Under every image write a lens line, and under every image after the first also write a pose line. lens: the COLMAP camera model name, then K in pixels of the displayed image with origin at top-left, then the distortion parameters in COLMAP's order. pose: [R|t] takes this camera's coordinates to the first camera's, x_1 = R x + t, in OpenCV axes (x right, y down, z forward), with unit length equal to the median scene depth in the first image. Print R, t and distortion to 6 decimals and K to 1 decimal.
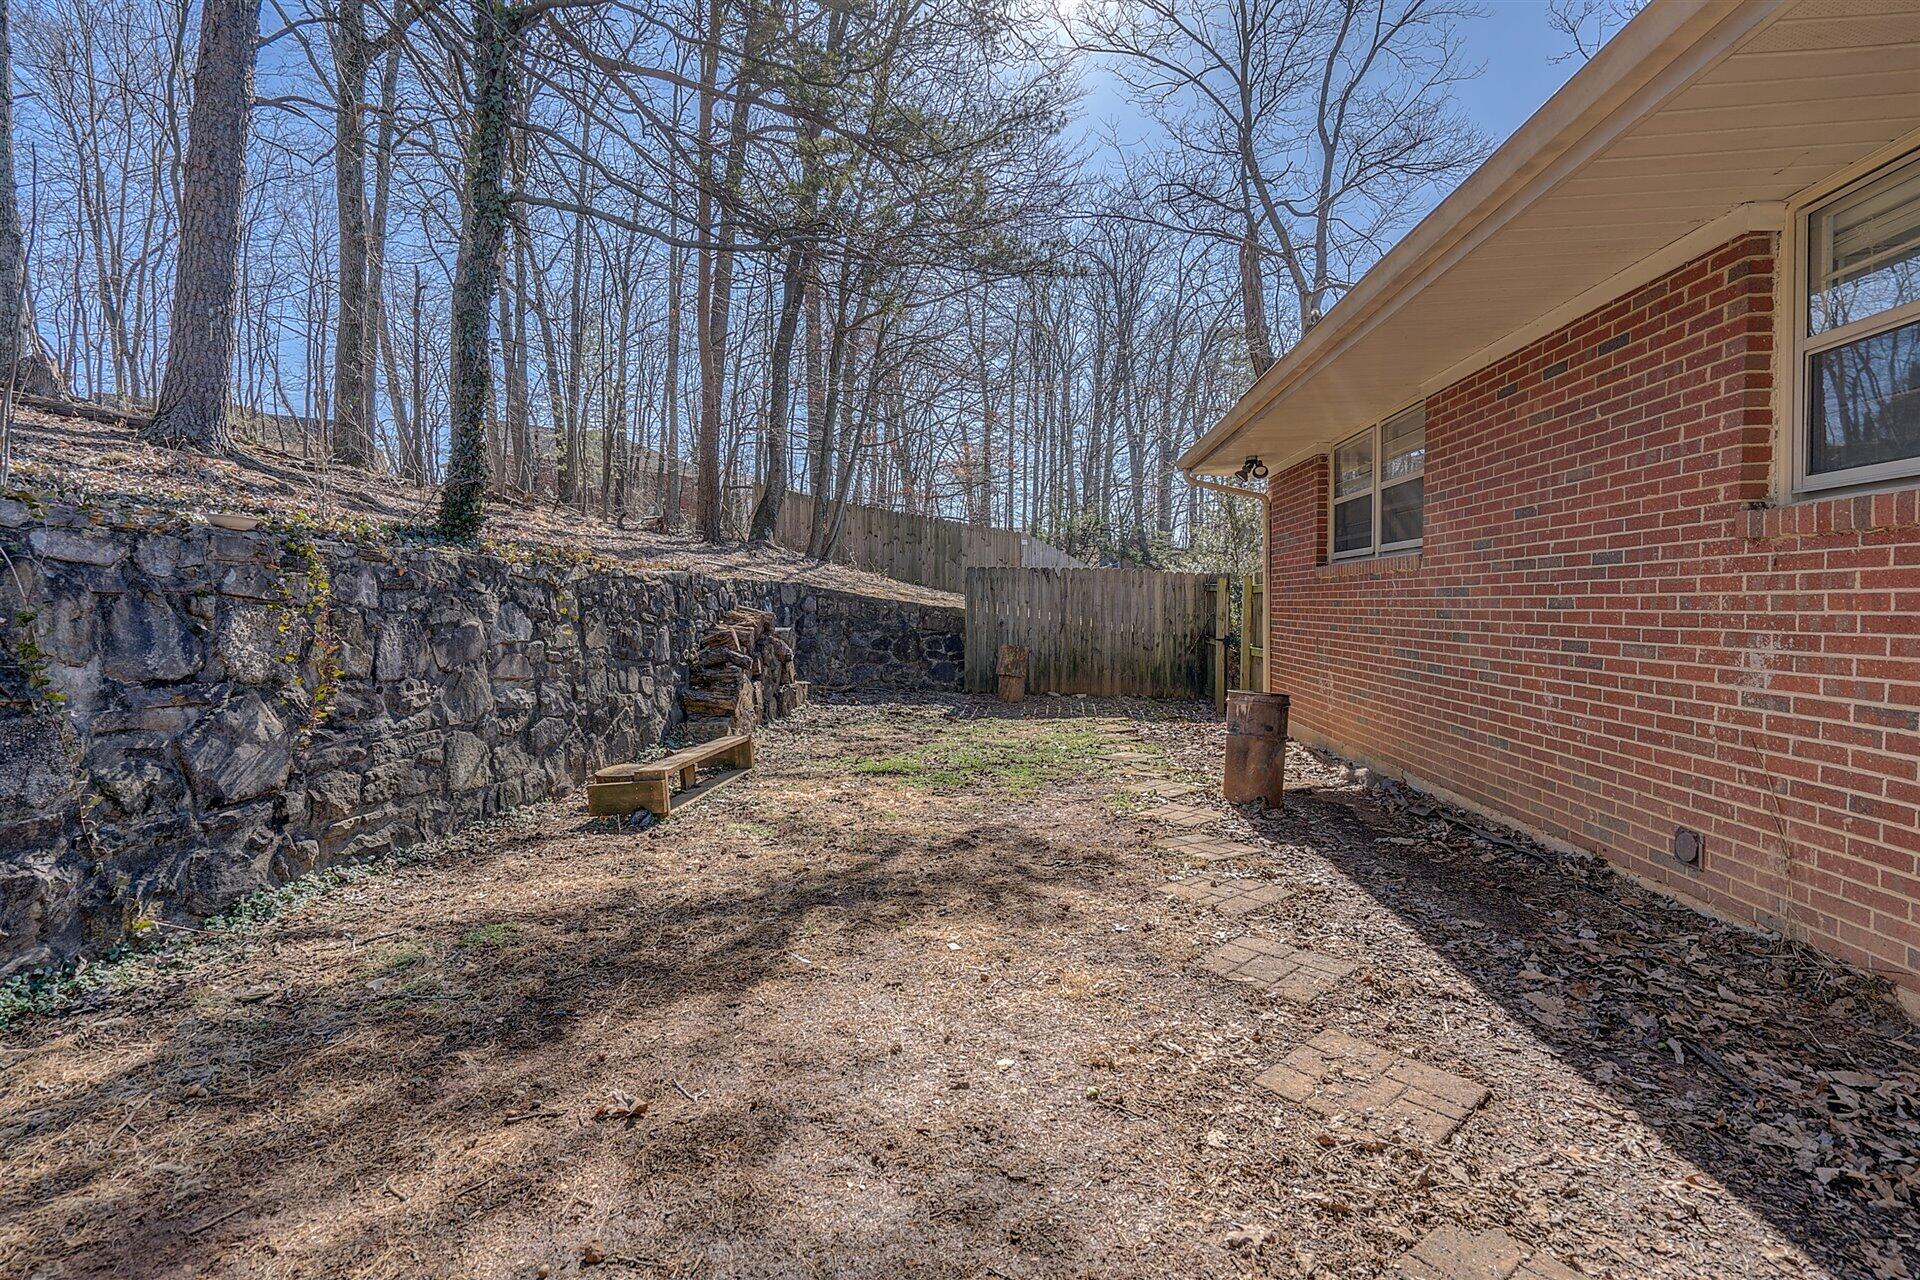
lens RADIAL K [[875.2, 0, 960.0], [0, 875.2, 640.0], [0, 0, 1]] dist [-0.001568, 0.000056]
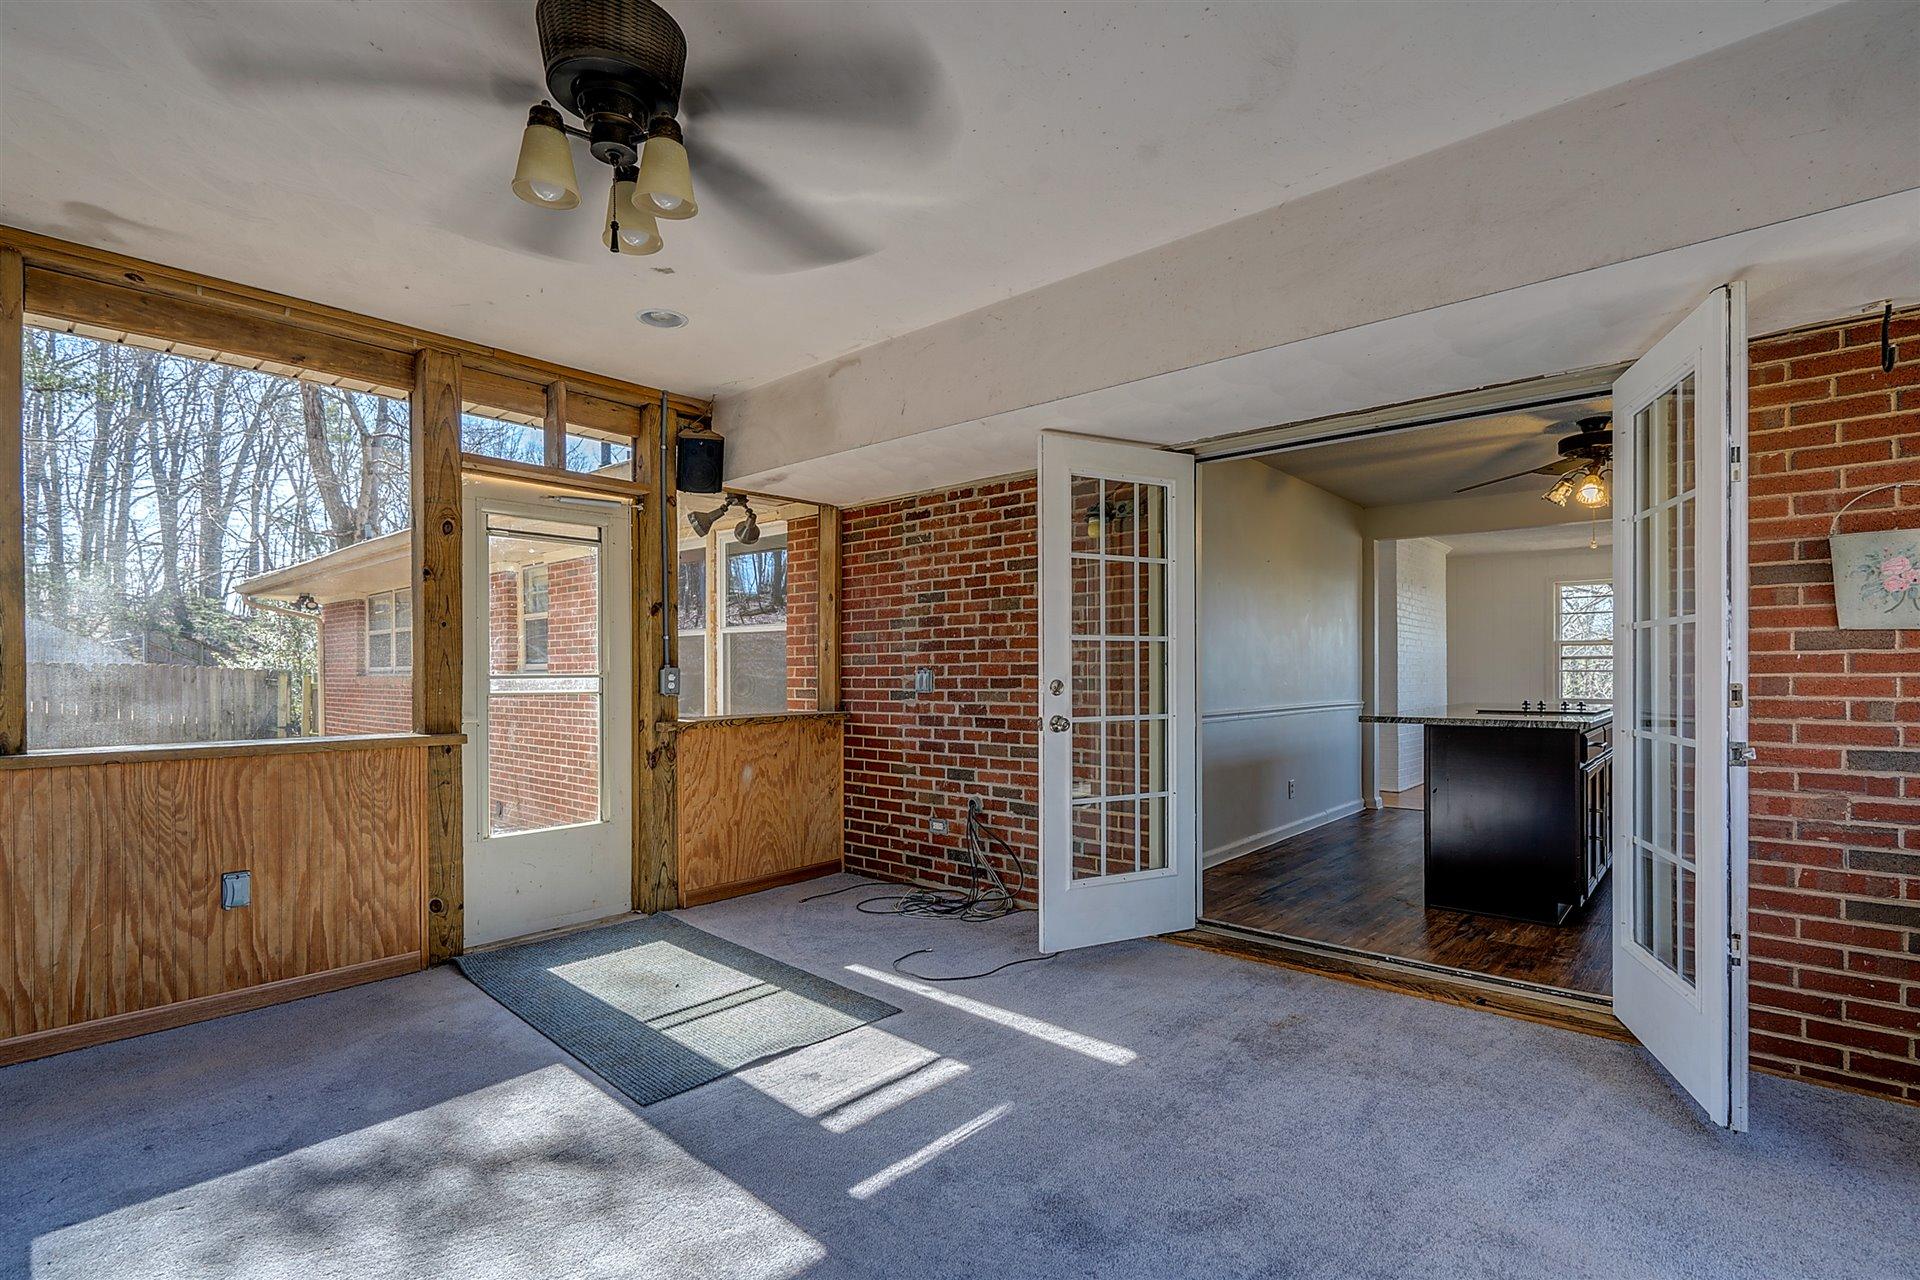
lens RADIAL K [[886.5, 0, 958.8], [0, 886.5, 669.8], [0, 0, 1]] dist [-0.000188, 0.000070]
pose [[0.596191, 0.001591, 0.802841, -0.121528], [0.035038, 0.998994, -0.027999, -0.011782], [-0.802078, 0.044823, 0.595535, -0.459812]]
